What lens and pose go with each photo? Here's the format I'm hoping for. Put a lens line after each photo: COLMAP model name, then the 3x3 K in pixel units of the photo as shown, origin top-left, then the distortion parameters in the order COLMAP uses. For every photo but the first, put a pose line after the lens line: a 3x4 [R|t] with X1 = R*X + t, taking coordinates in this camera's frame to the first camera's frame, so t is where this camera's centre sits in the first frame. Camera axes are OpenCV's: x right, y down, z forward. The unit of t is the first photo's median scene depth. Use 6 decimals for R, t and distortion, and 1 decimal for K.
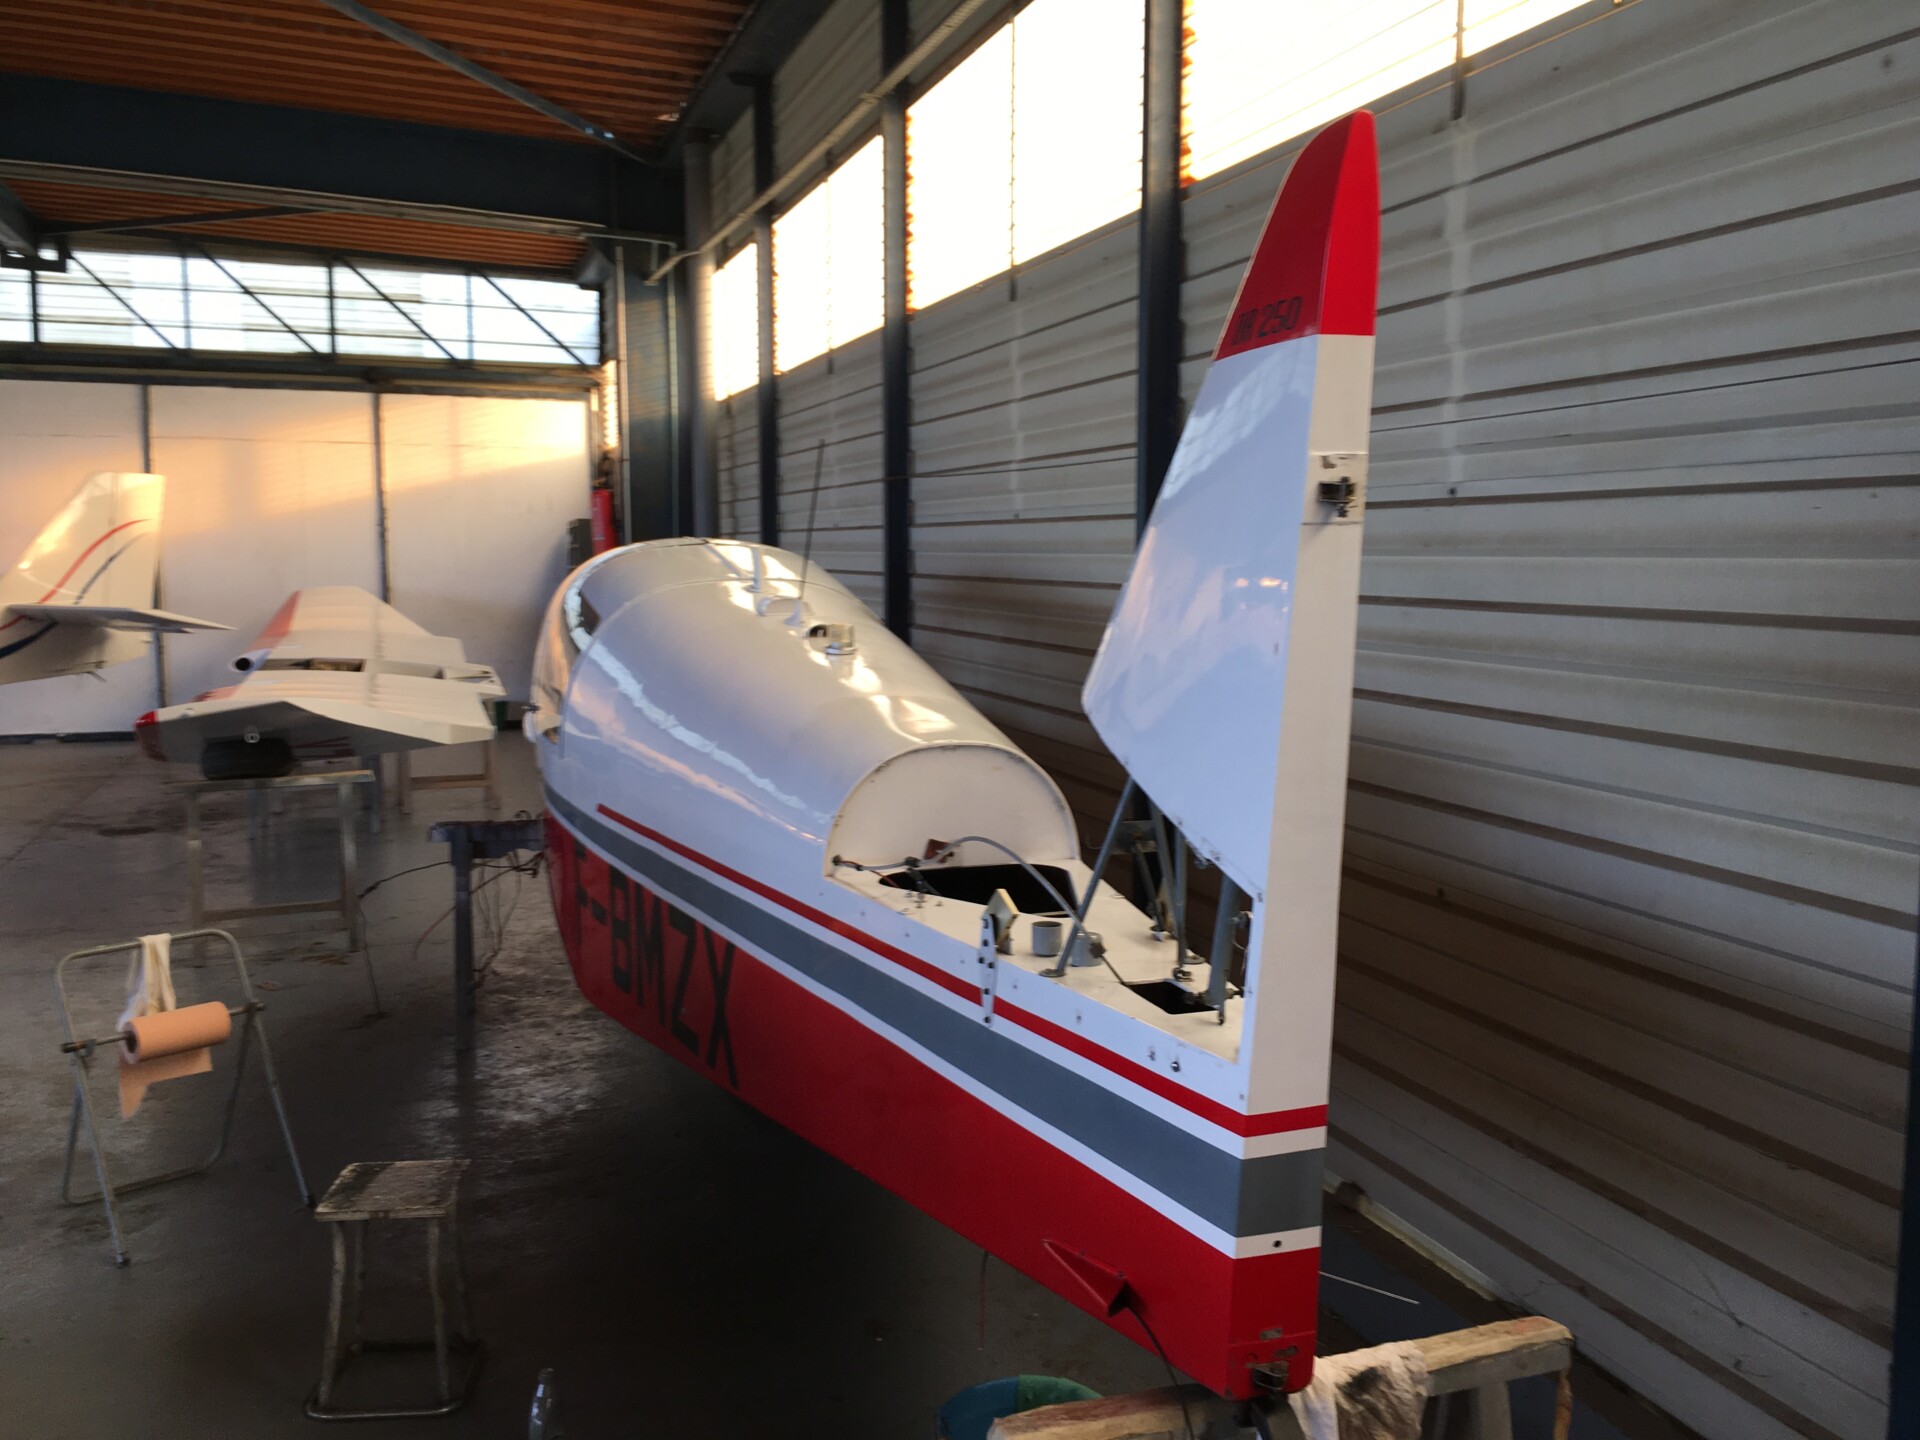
lens RADIAL K [[1614.9, 0, 960.0], [0, 1614.9, 720.0], [0, 0, 1]] dist [0.106586, -0.153300]
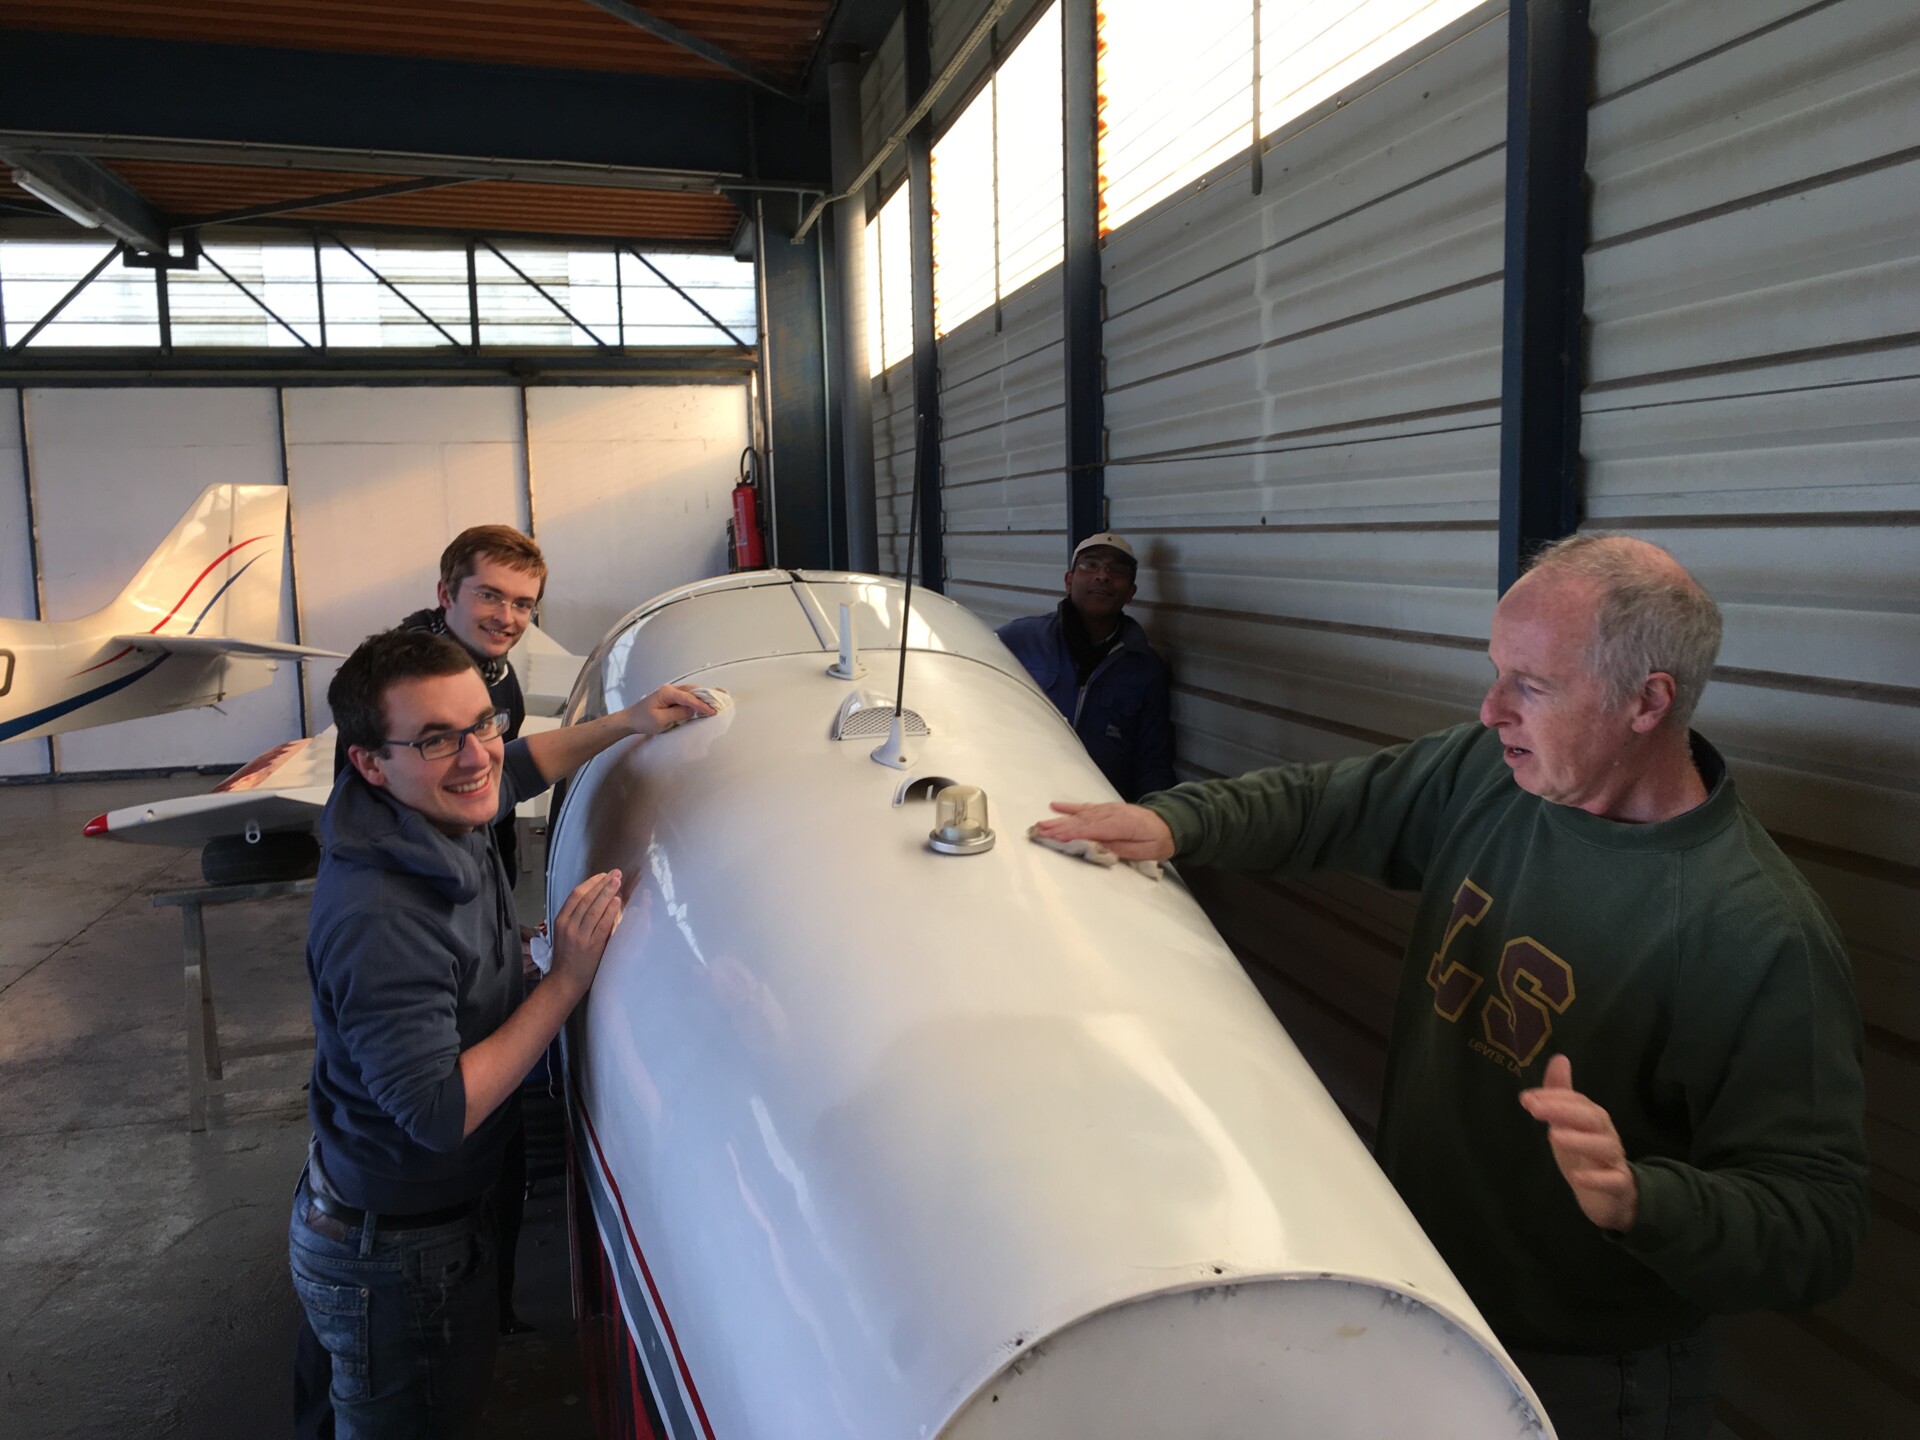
lens RADIAL K [[1609.8, 0, 960.0], [0, 1609.8, 720.0], [0, 0, 1]] dist [0.057556, -0.072914]
pose [[0.992059, -0.014194, -0.124970, -0.003410], [0.016075, 0.999772, 0.014055, -0.023649], [0.124742, -0.015952, 0.992061, 0.138177]]
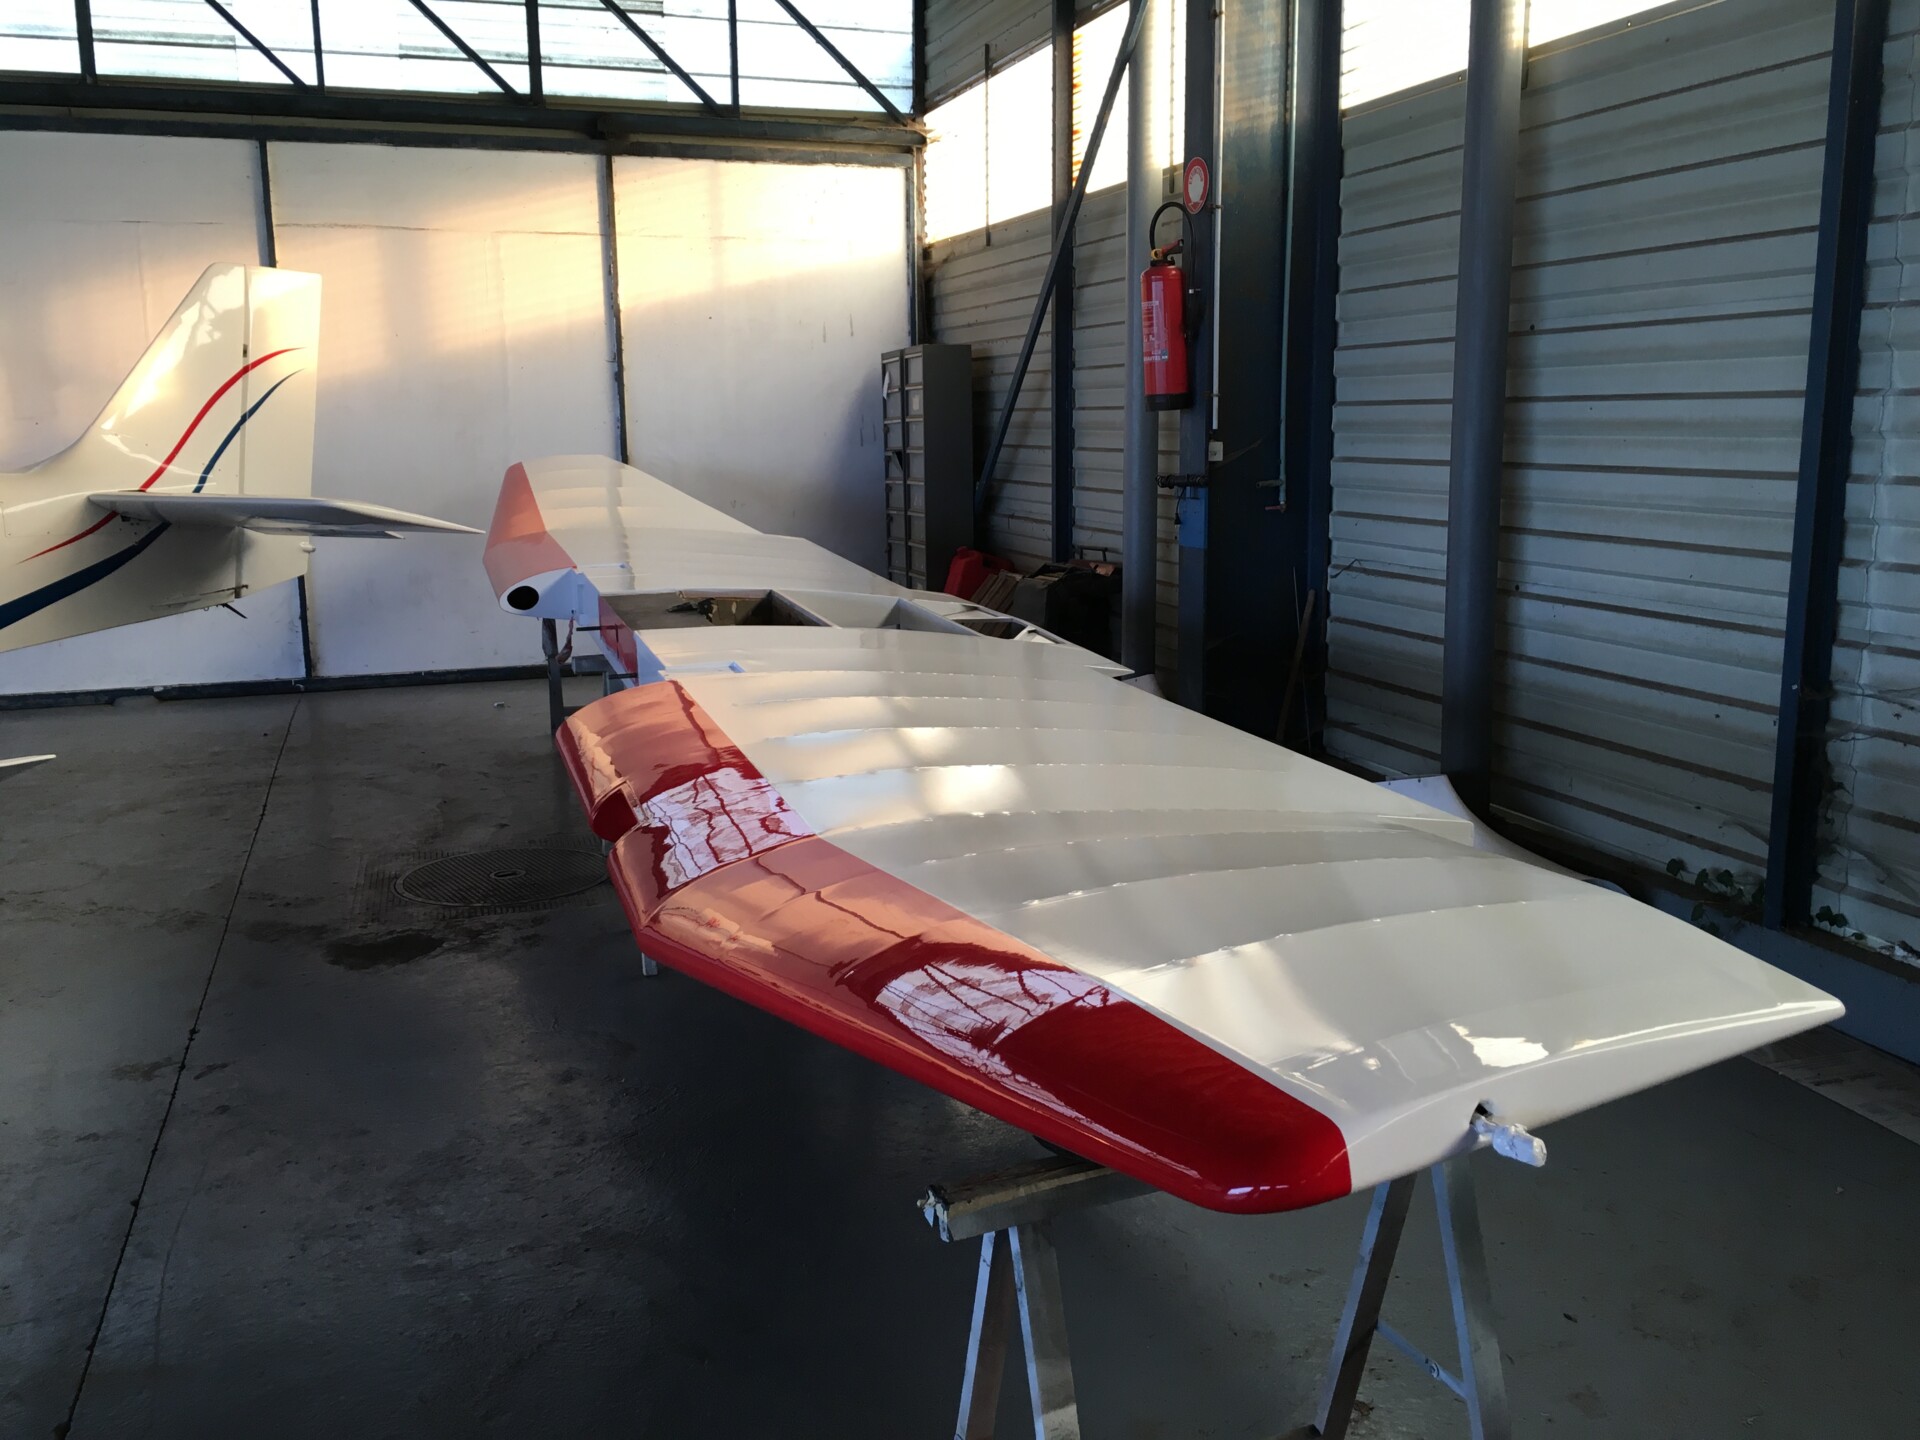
lens RADIAL K [[1667.9, 0, 960.0], [0, 1667.9, 720.0], [0, 0, 1]] dist [0.058997, -0.066789]
pose [[0.999847, -0.010313, -0.014125, -0.218997], [0.011362, 0.997020, 0.076298, -0.026912], [0.013296, -0.076447, 0.996985, 0.335470]]
